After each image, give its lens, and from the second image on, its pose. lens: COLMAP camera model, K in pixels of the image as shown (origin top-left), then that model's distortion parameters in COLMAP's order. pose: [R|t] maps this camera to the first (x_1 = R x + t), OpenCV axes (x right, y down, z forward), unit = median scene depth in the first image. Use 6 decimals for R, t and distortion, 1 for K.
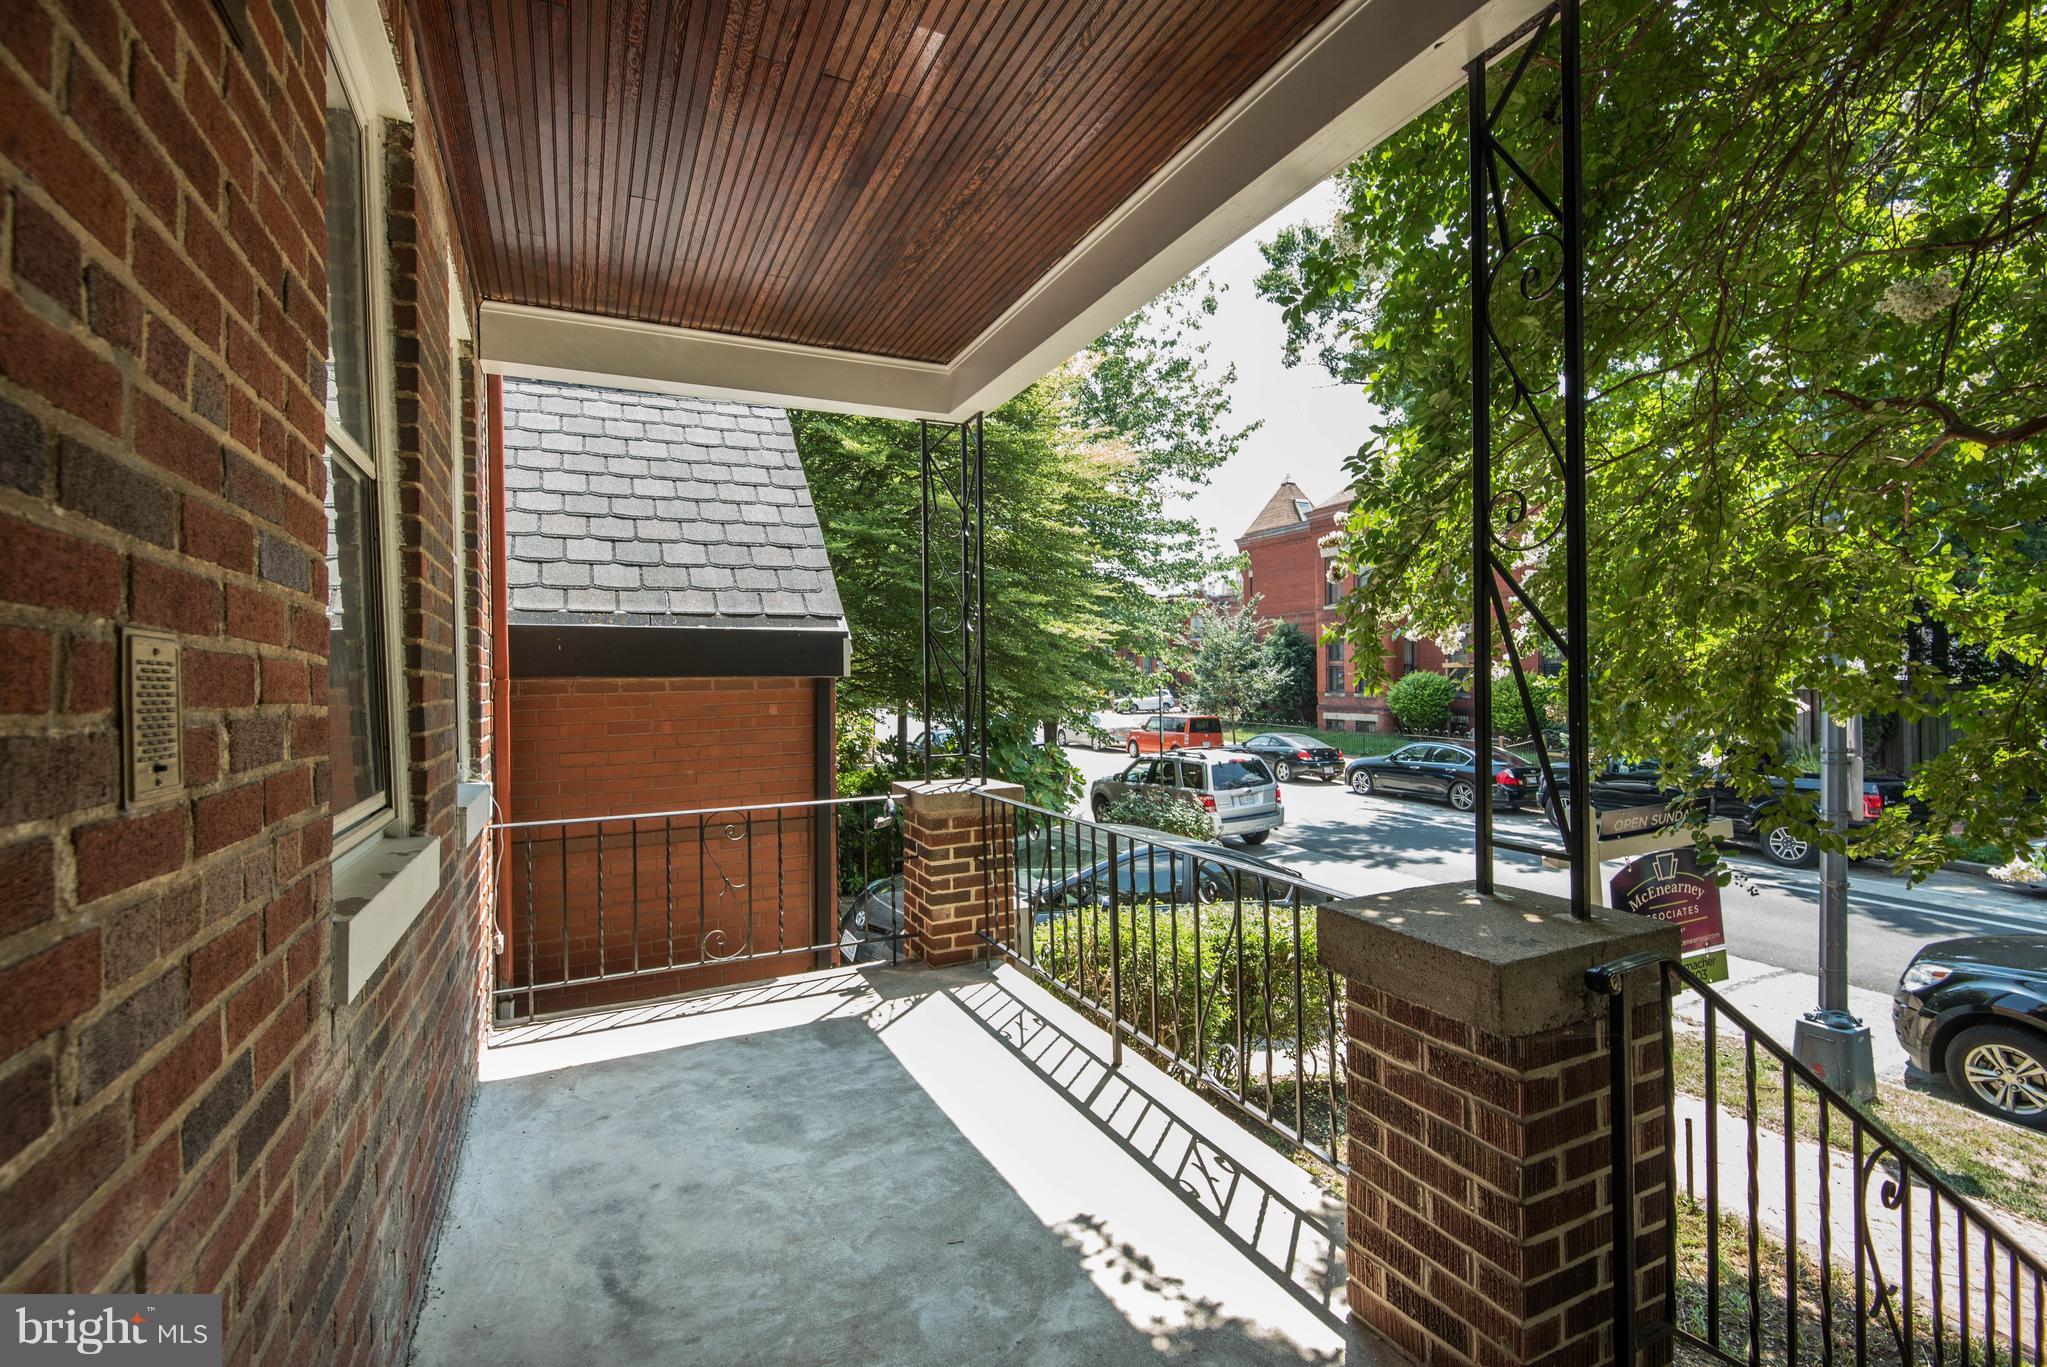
lens RADIAL K [[919.4, 0, 1023.5], [0, 919.4, 683.5], [0, 0, 1]] dist [0.001104, -0.000257]
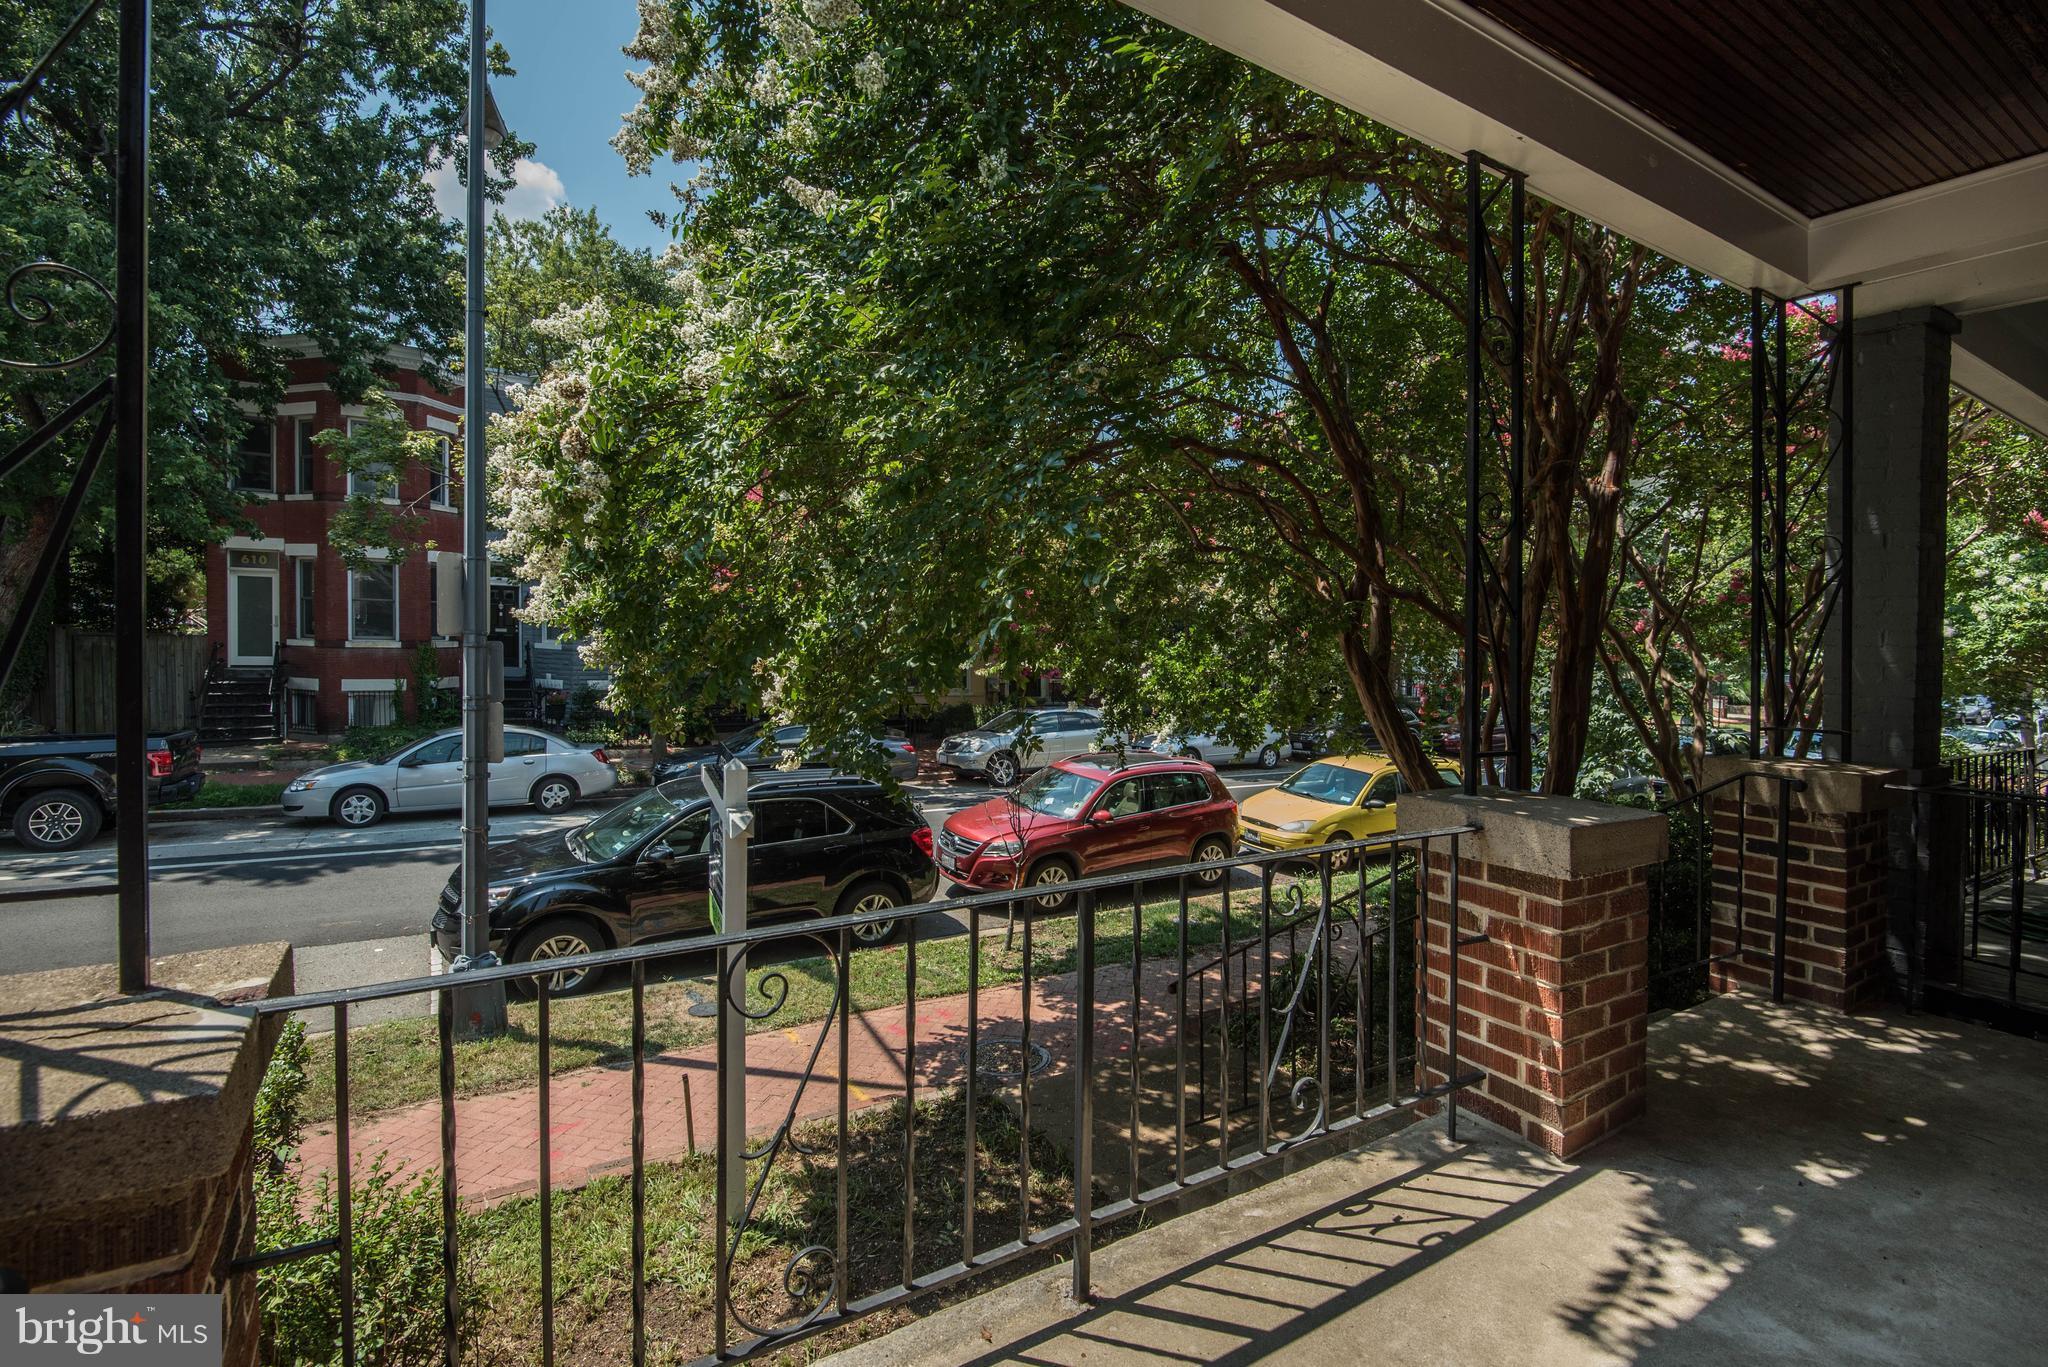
lens RADIAL K [[962.5, 0, 1028.8], [0, 962.5, 633.4], [0, 0, 1]] dist [-0.002069, -0.000838]
pose [[-0.121370, 0.007158, 0.992582, -0.653274], [-0.014464, 0.999855, -0.008979, 0.016488], [-0.992502, -0.015446, -0.121249, 1.506505]]
